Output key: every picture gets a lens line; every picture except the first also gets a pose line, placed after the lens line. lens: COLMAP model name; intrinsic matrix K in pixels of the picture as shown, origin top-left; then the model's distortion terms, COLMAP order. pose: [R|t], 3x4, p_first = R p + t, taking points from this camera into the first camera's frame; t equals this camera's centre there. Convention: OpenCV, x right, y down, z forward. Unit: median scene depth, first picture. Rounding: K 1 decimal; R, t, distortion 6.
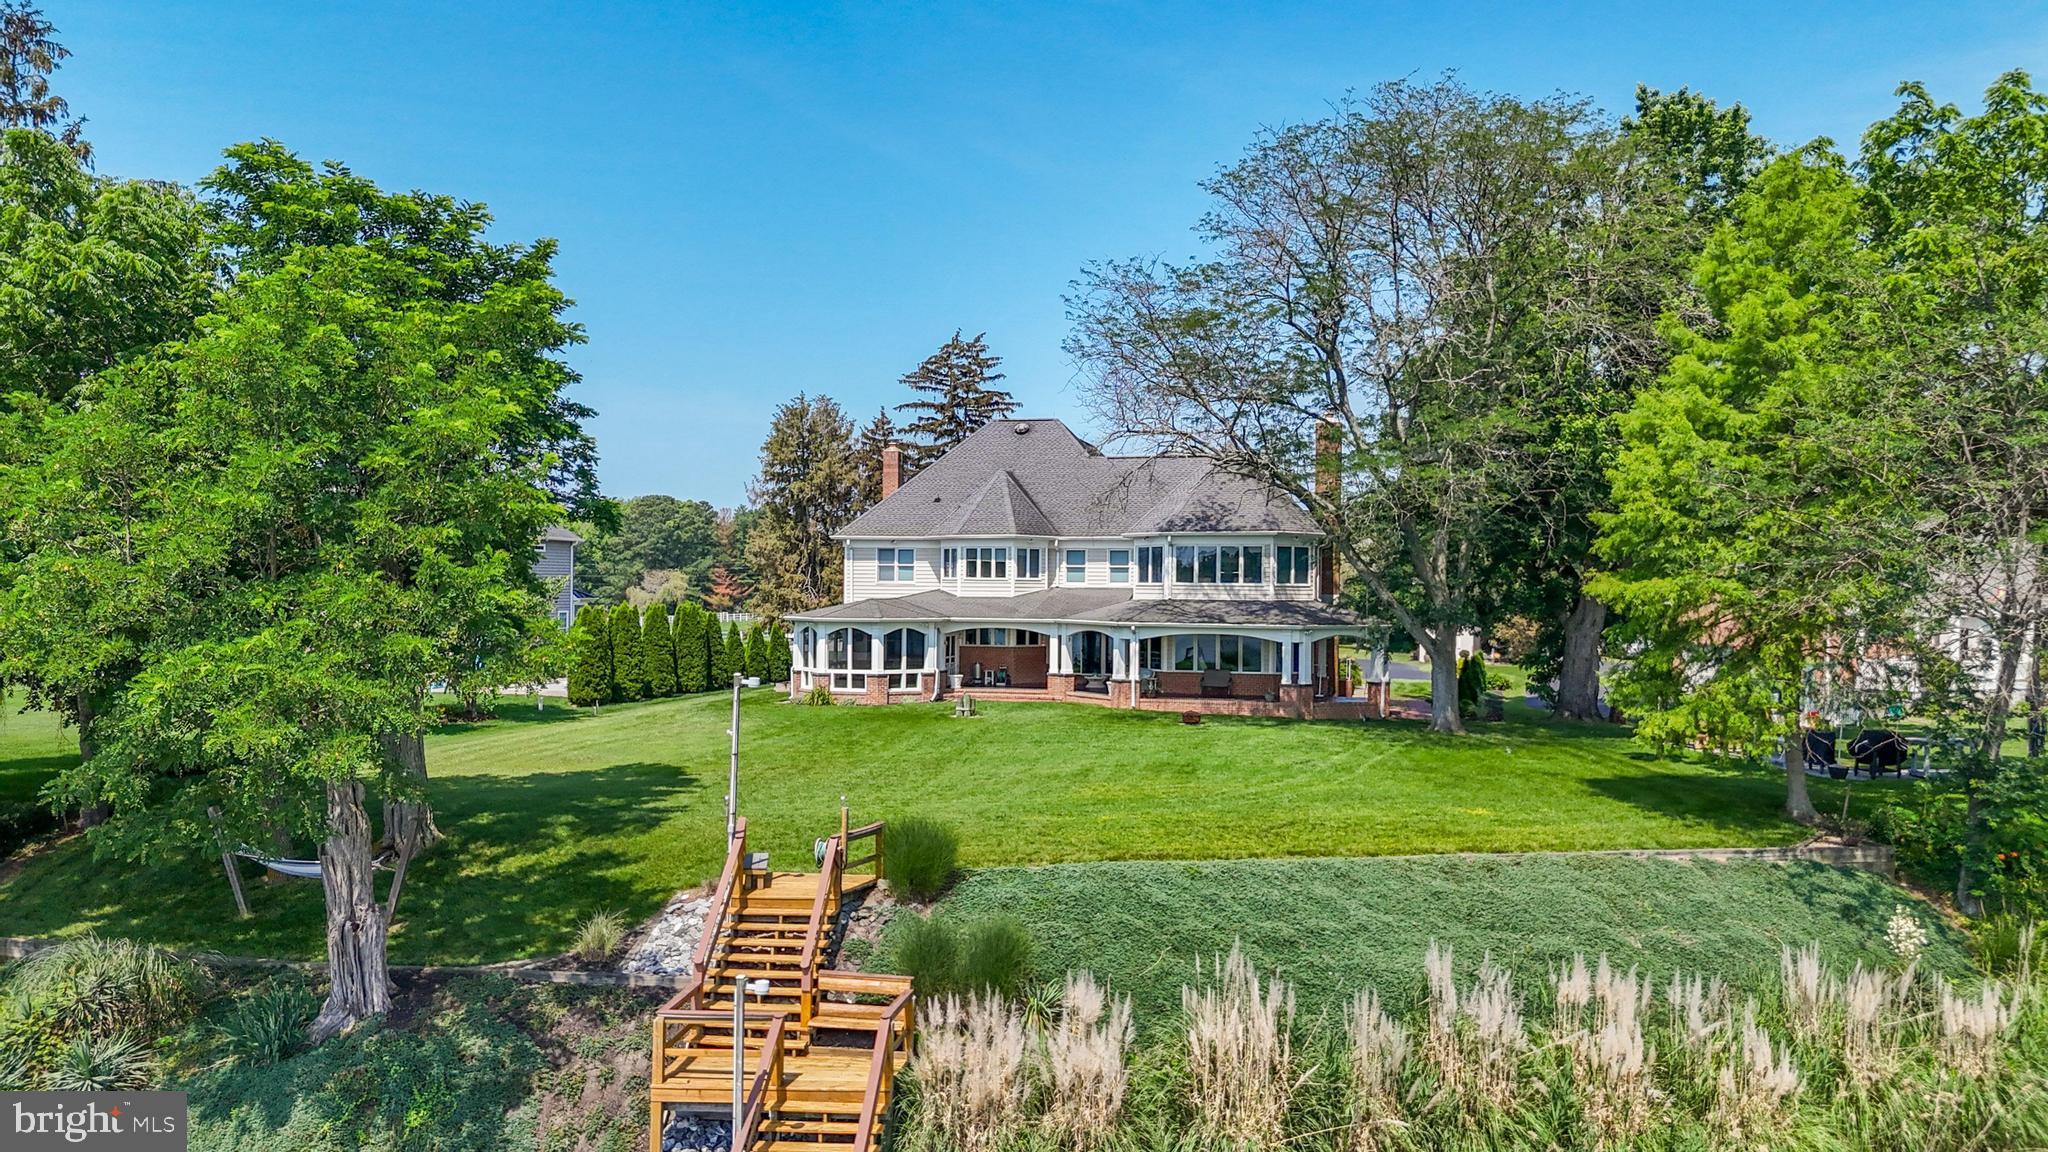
lens RADIAL K [[1518.8, 0, 1037.1], [0, 1518.8, 607.7], [0, 0, 1]] dist [0.071480, -0.062780]
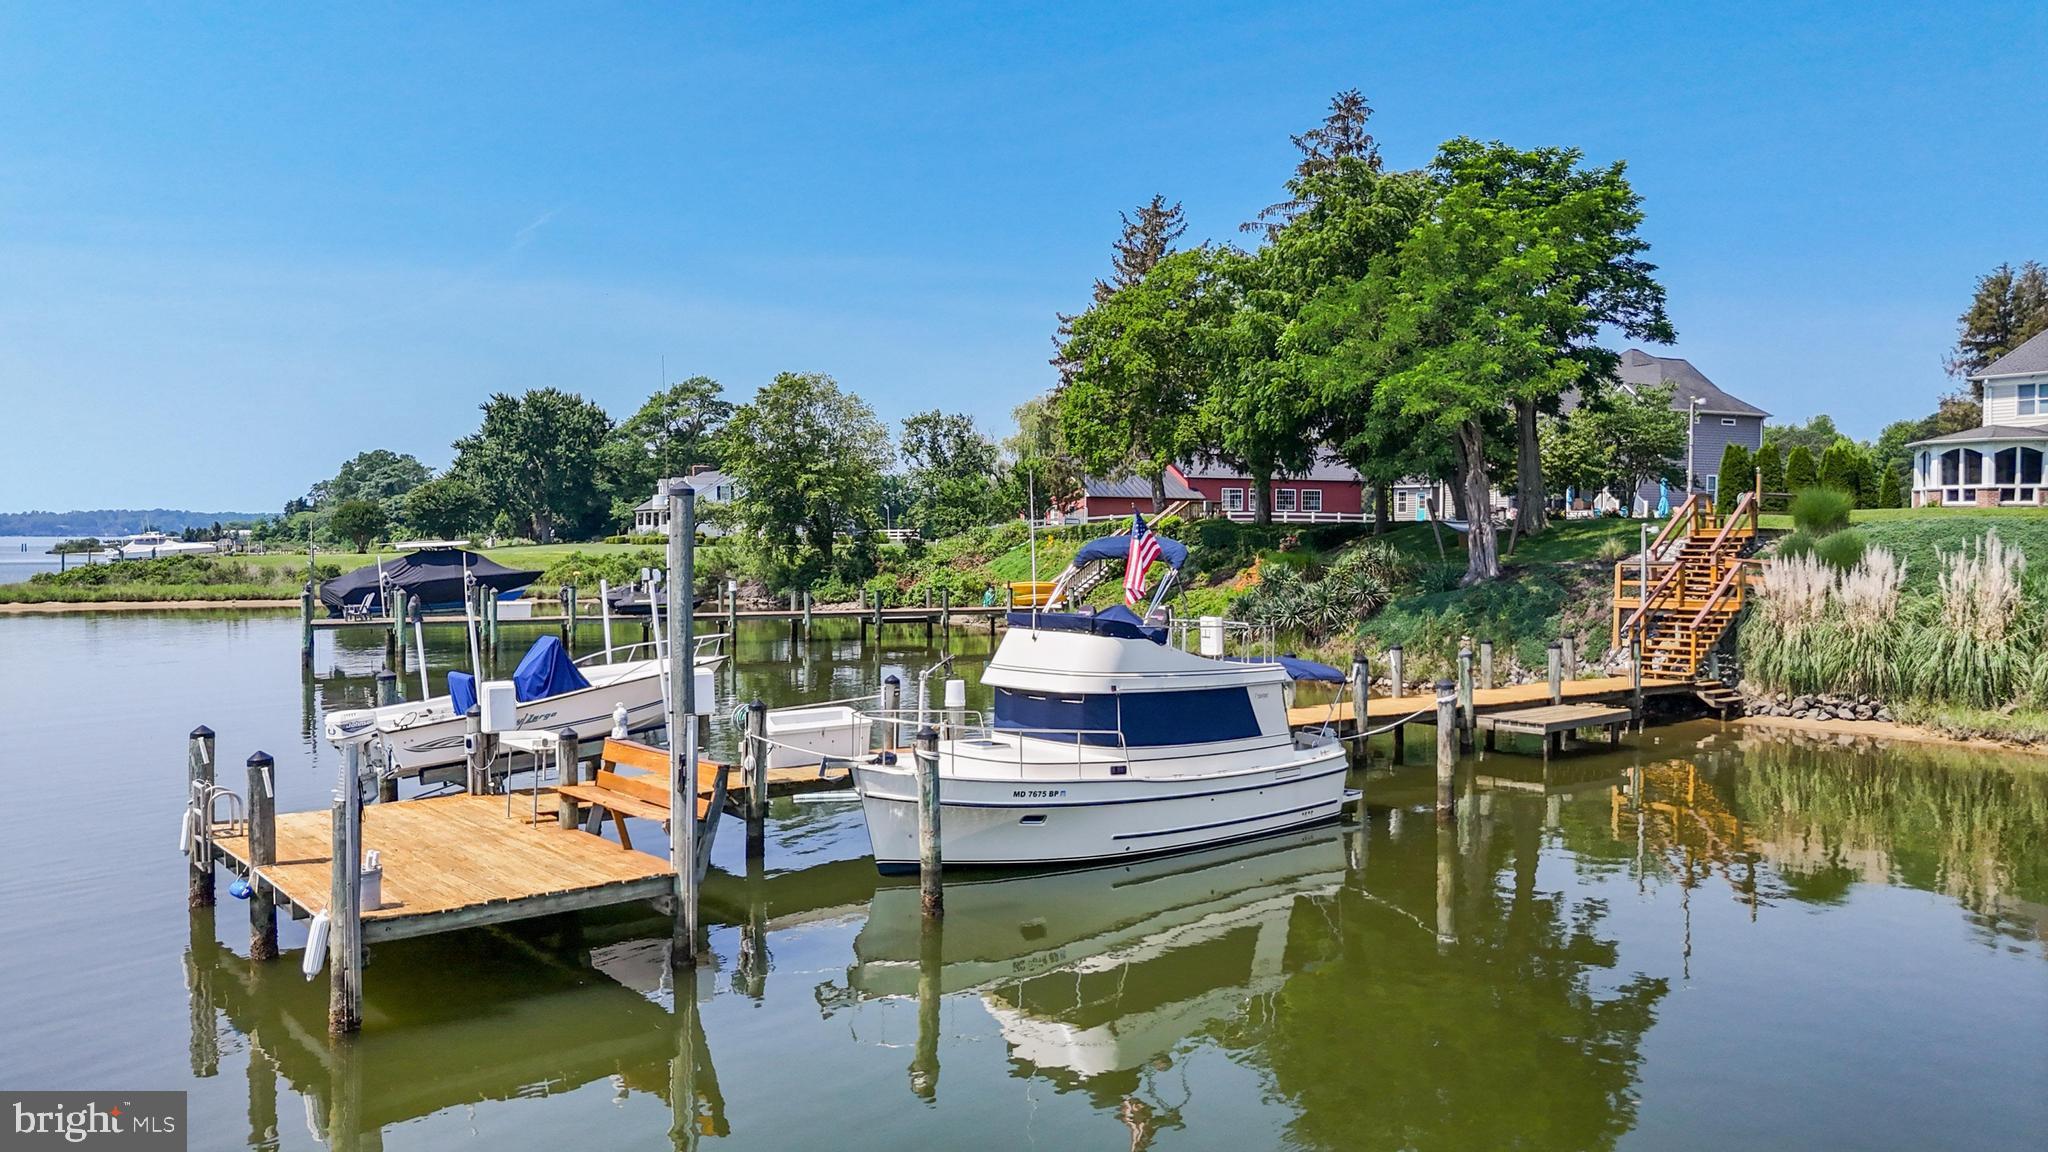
lens RADIAL K [[1518.1, 0, 1029.2], [0, 1518.1, 581.6], [0, 0, 1]] dist [0.076916, -0.084290]
pose [[0.692377, 0.013035, -0.721418, 0.231096], [-0.003845, 0.999889, 0.014377, 0.099775], [0.721526, -0.007180, 0.692350, -0.313864]]
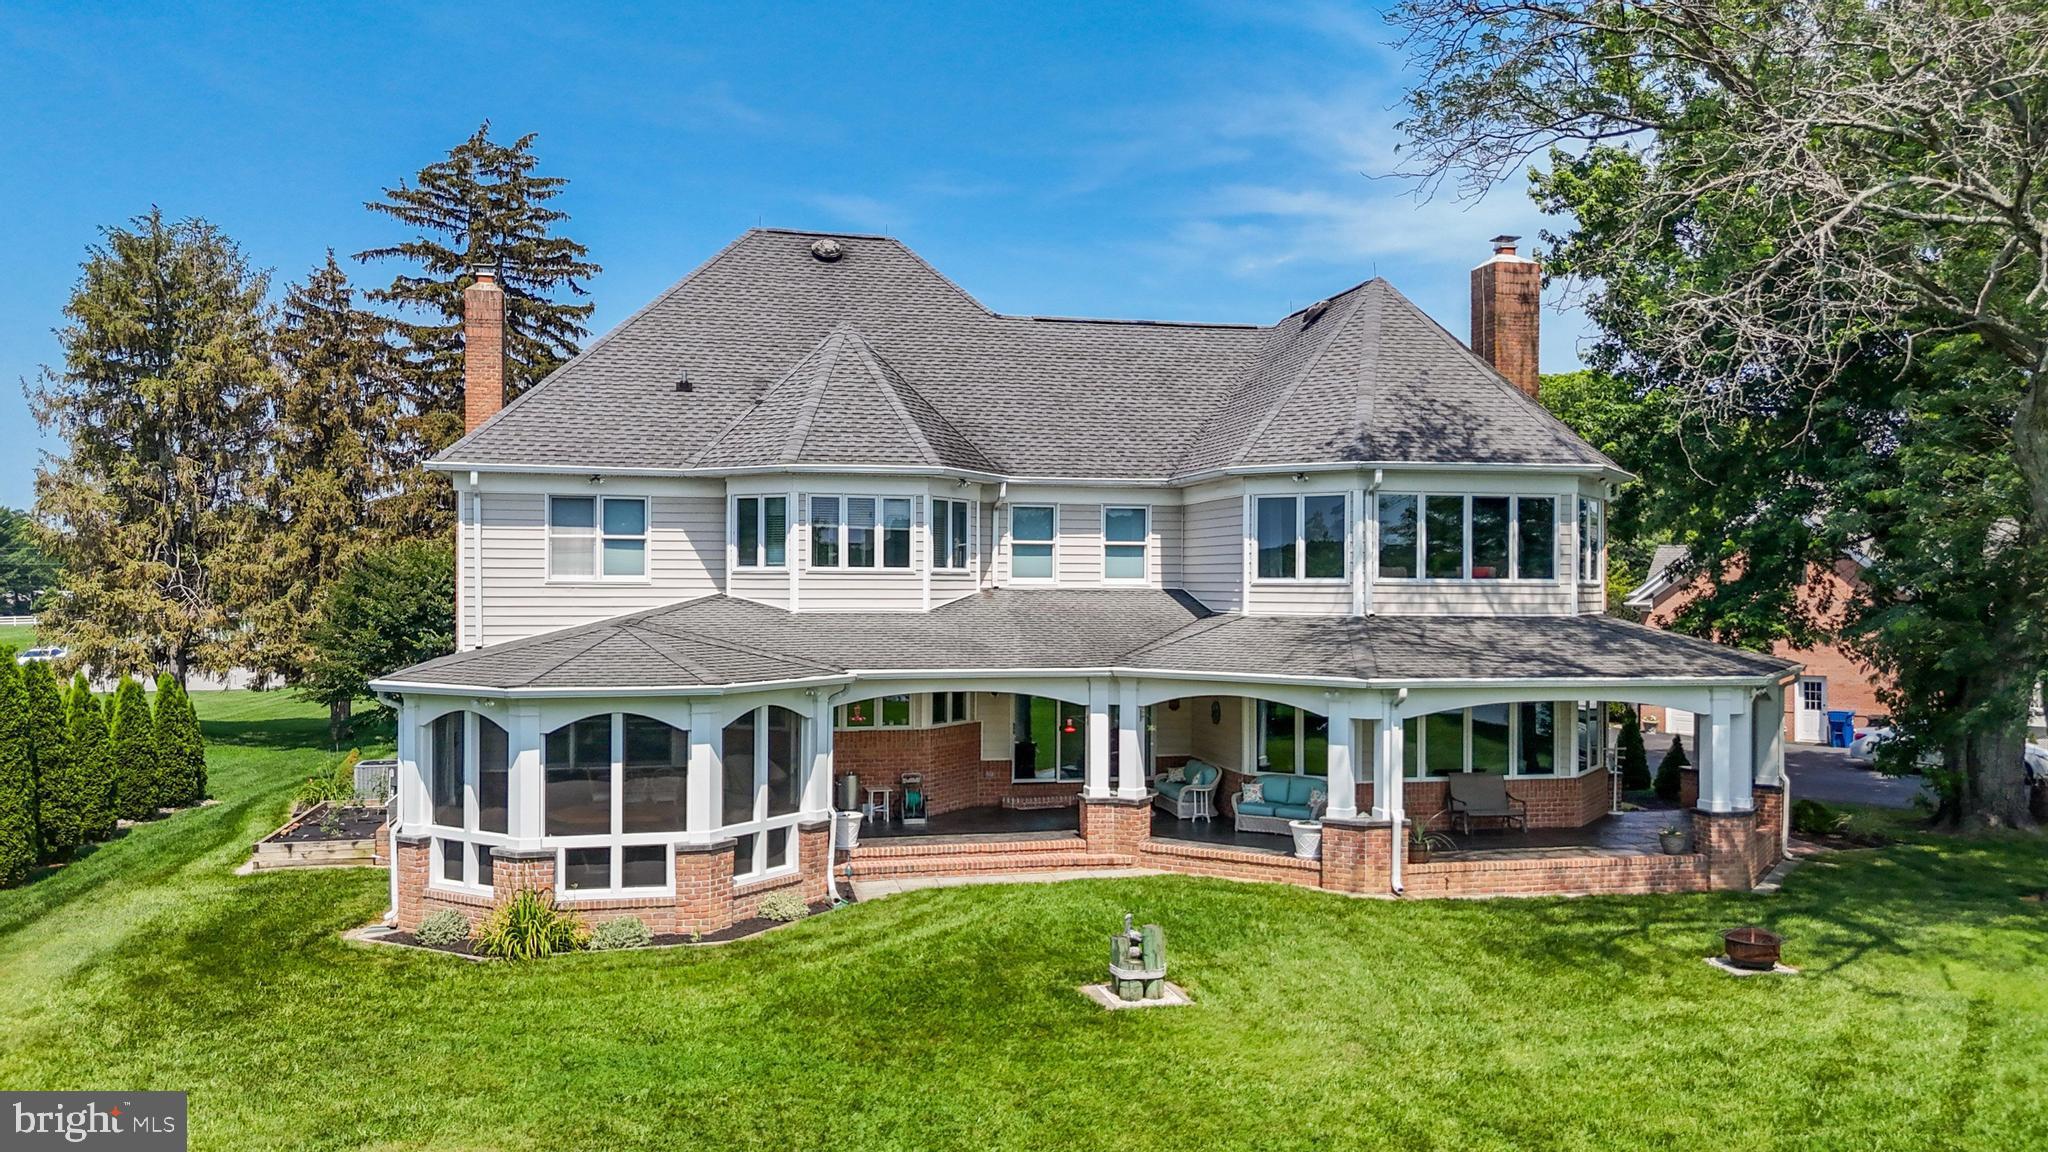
lens RADIAL K [[1525.9, 0, 1034.1], [0, 1525.9, 580.9], [0, 0, 1]] dist [0.065687, -0.062050]
pose [[0.897498, -0.003988, 0.441000, -0.192152], [0.009396, 0.999905, -0.010081, -0.012231], [-0.440918, 0.013192, 0.897451, 0.648746]]
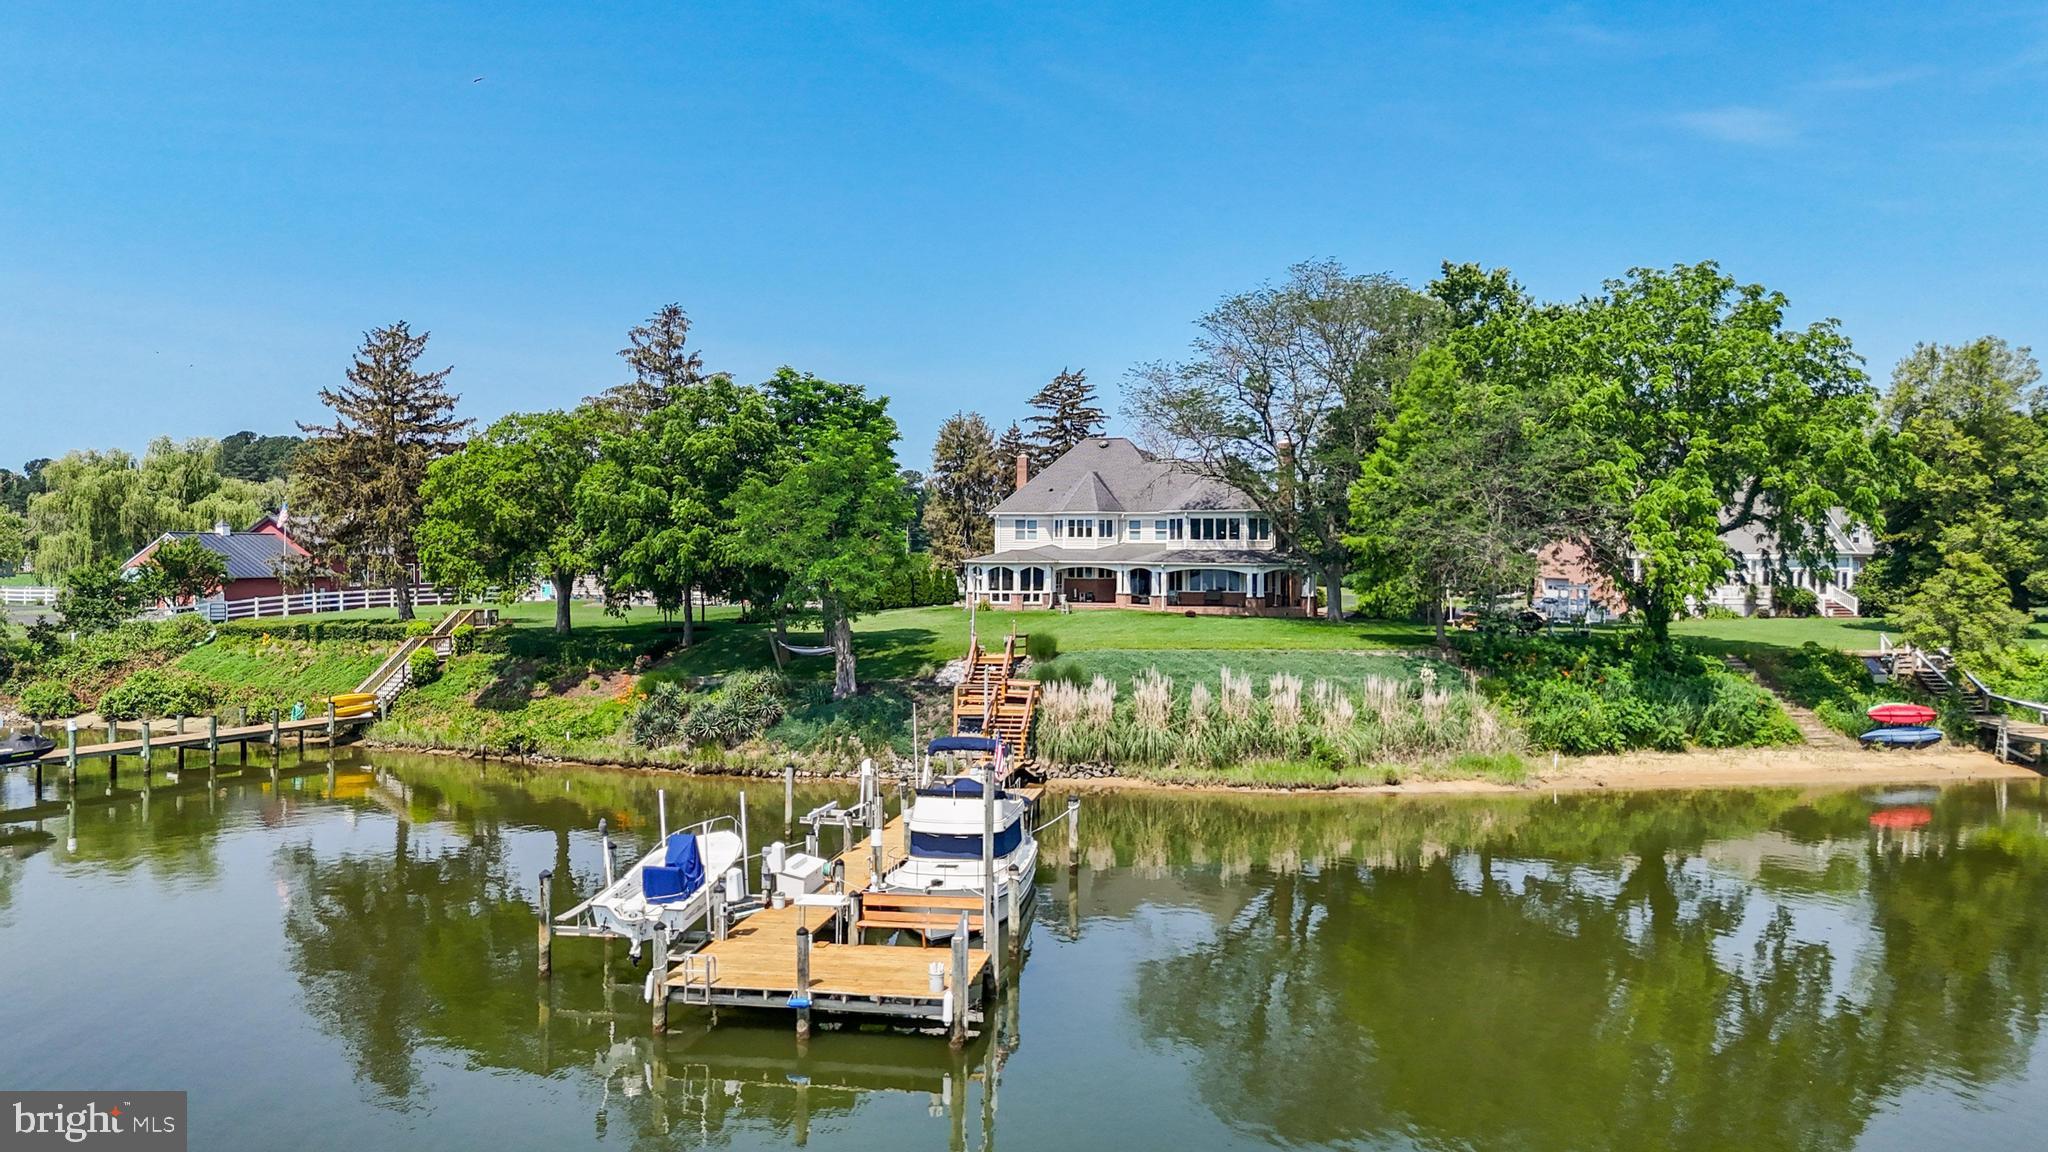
lens RADIAL K [[1529.0, 0, 1031.2], [0, 1529.0, 574.7], [0, 0, 1]] dist [0.074351, -0.079873]
pose [[0.996675, -0.003204, -0.081419, 0.053132], [0.003647, 0.999979, 0.005294, 0.013234], [0.081401, -0.005574, 0.996666, -0.734046]]
